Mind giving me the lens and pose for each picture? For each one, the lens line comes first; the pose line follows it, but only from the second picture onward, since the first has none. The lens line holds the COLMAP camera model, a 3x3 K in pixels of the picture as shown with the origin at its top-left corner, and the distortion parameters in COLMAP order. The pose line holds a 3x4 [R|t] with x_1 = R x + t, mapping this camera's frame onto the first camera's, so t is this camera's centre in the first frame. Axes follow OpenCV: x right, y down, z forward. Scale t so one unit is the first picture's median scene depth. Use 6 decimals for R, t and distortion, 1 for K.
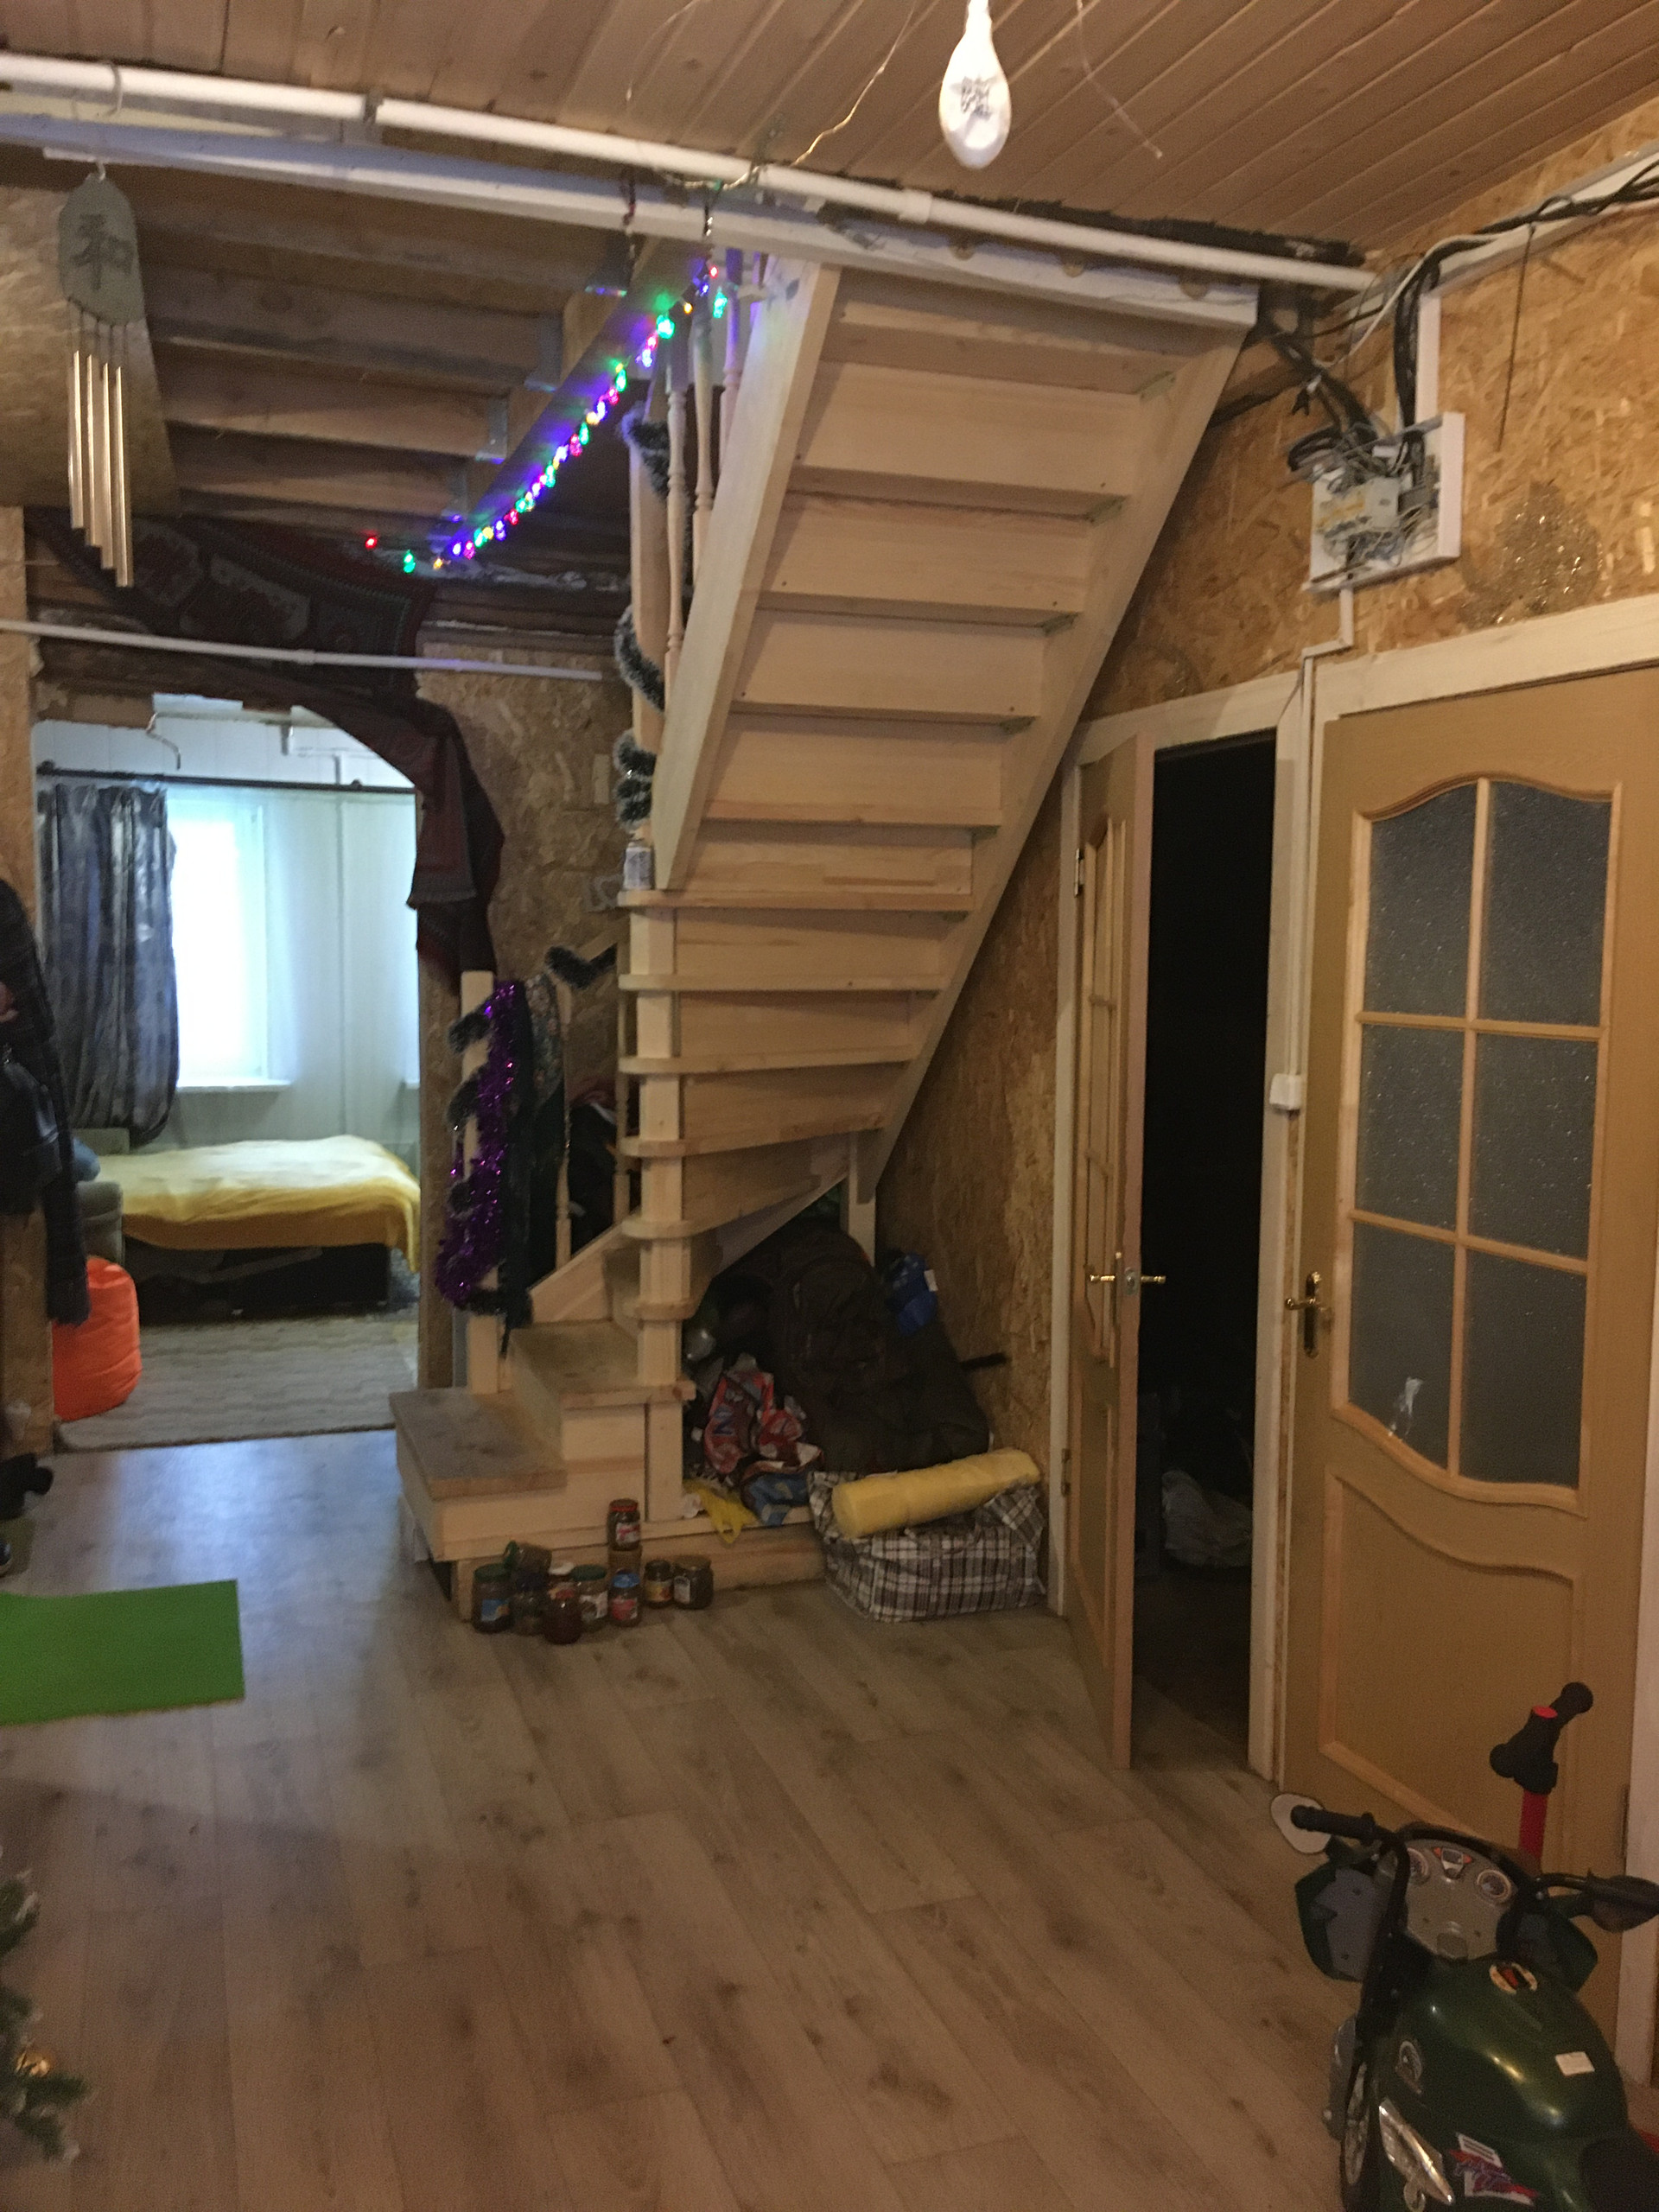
lens RADIAL K [[1826.2, 0, 822.6], [0, 1826.2, 1102.1], [0, 0, 1]] dist [0.116714, -0.164241]
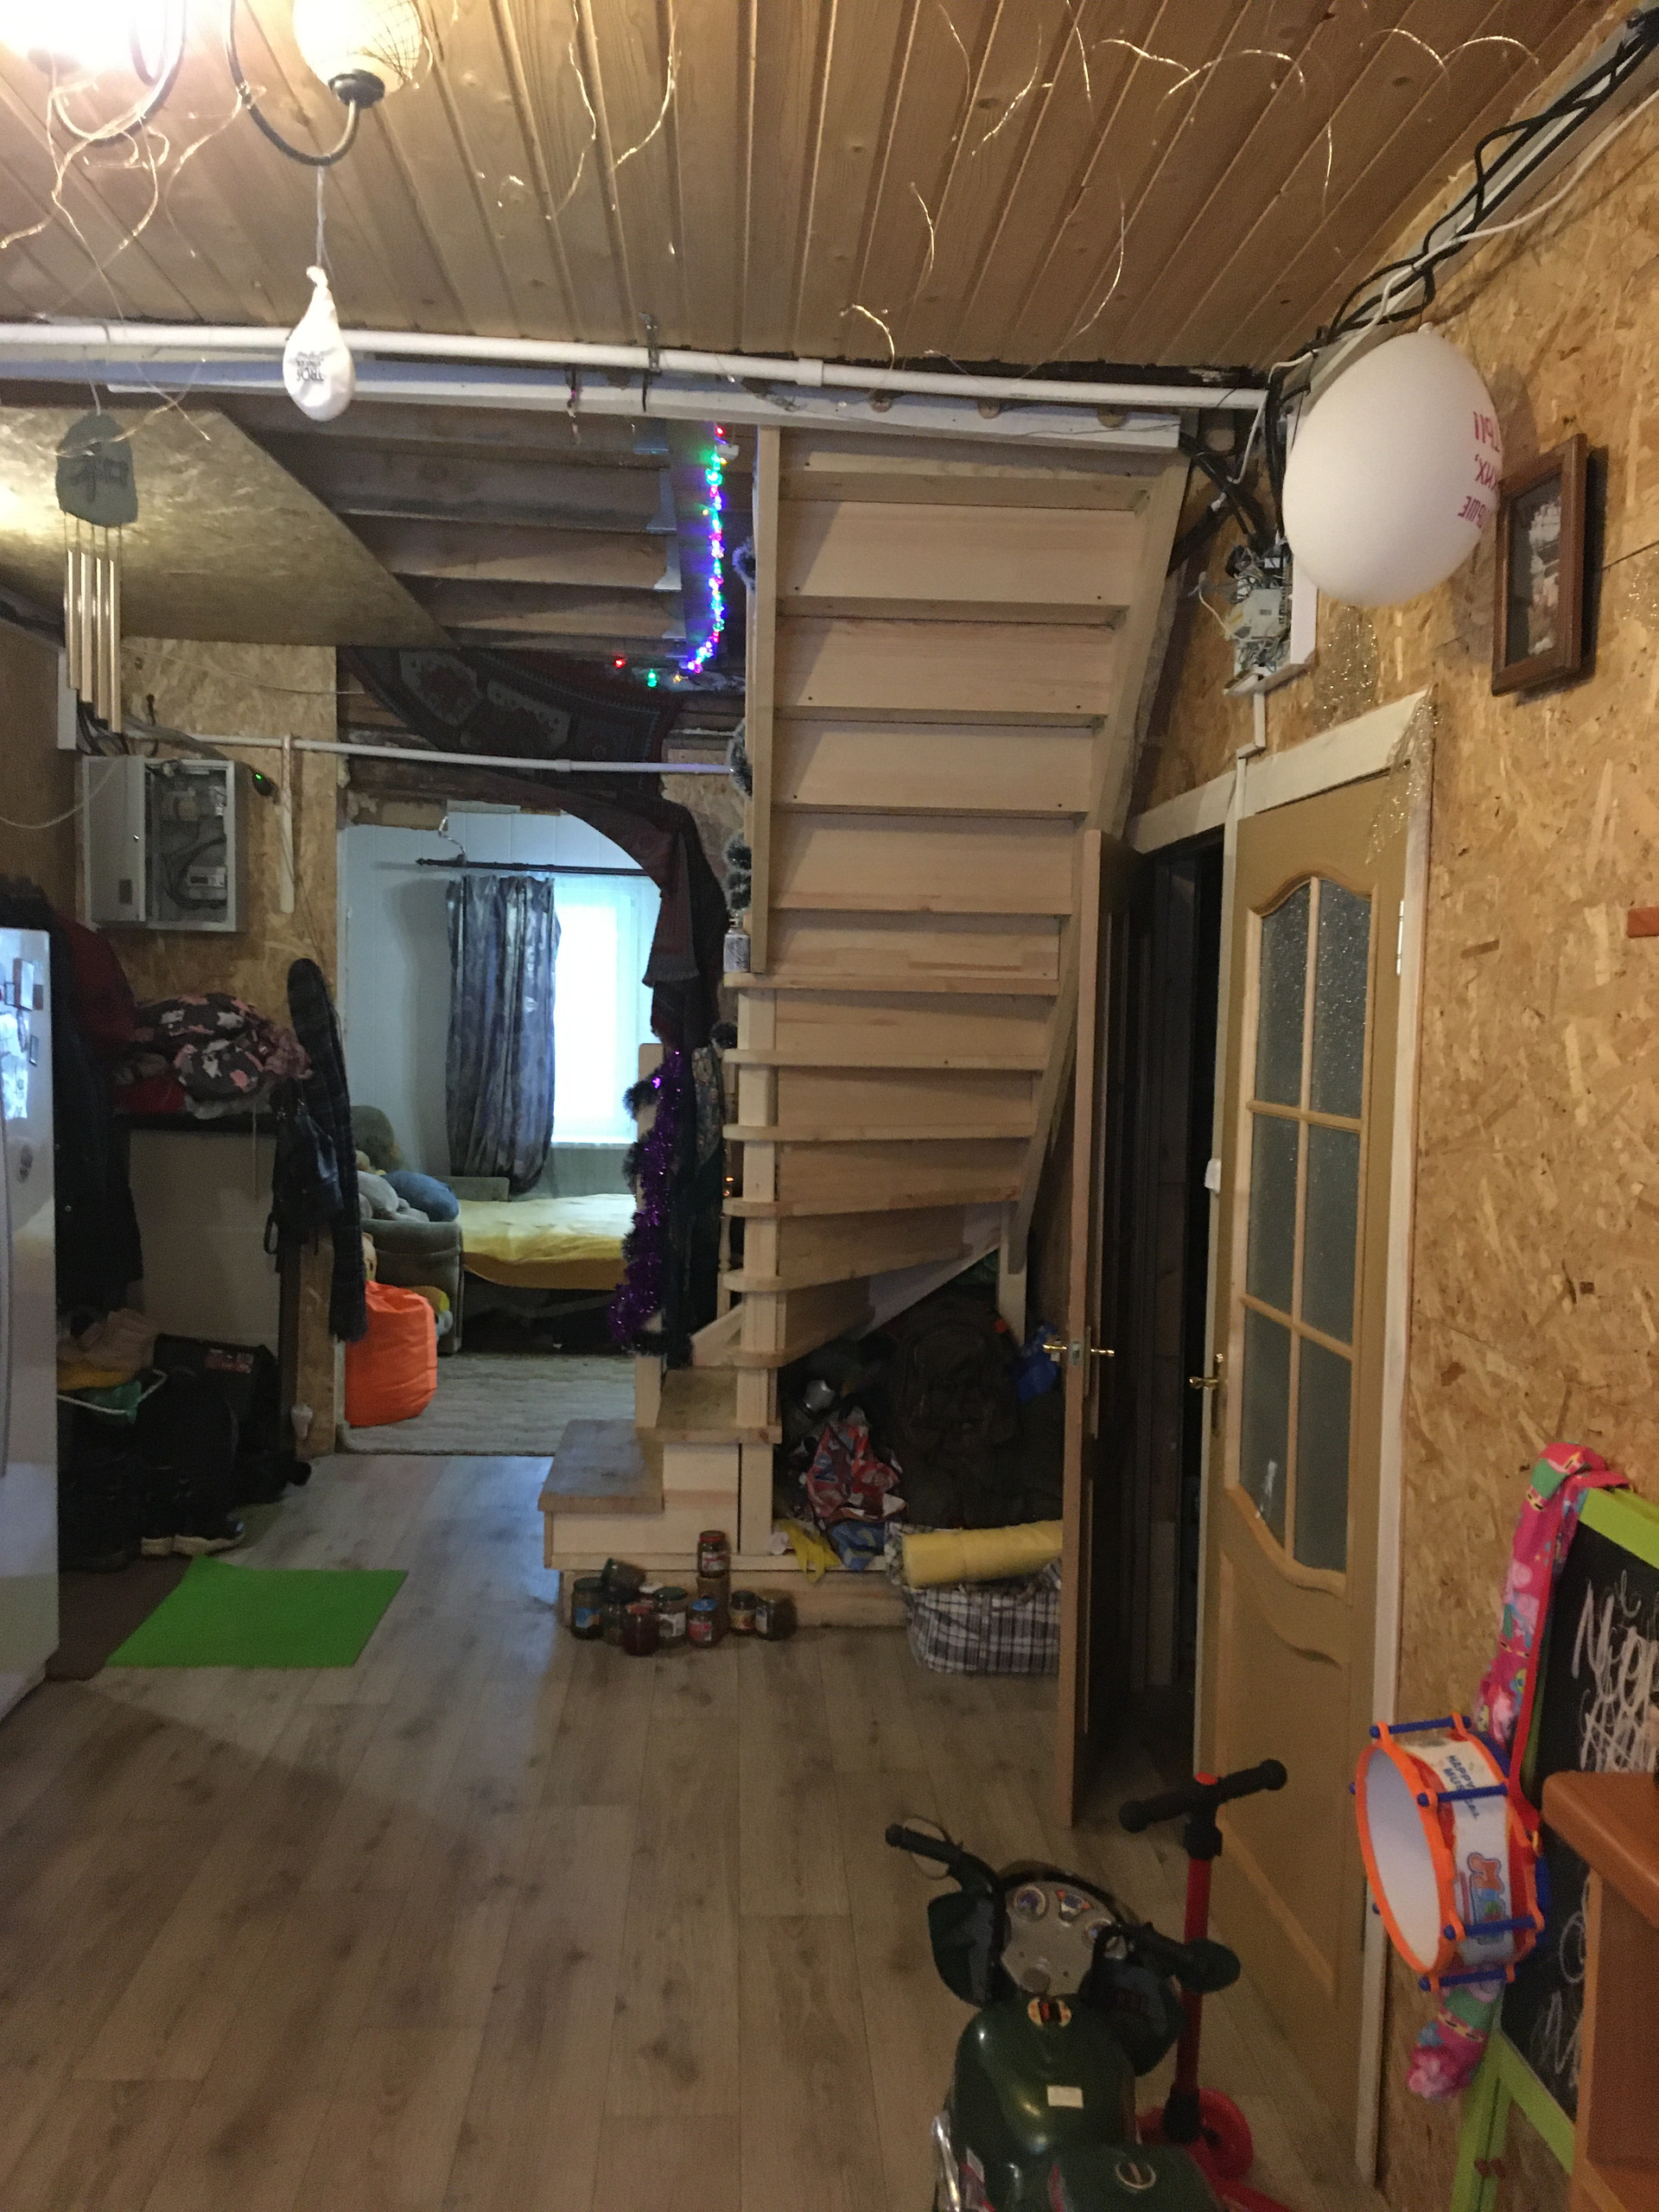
lens RADIAL K [[1814.5, 0, 829.5], [0, 1814.5, 1106.0], [0, 0, 1]] dist [0.116285, -0.162146]
pose [[0.961338, 0.029109, -0.273829, 0.246100], [-0.039511, 0.998689, -0.032547, -0.002242], [0.272523, 0.042108, 0.961228, -0.030601]]
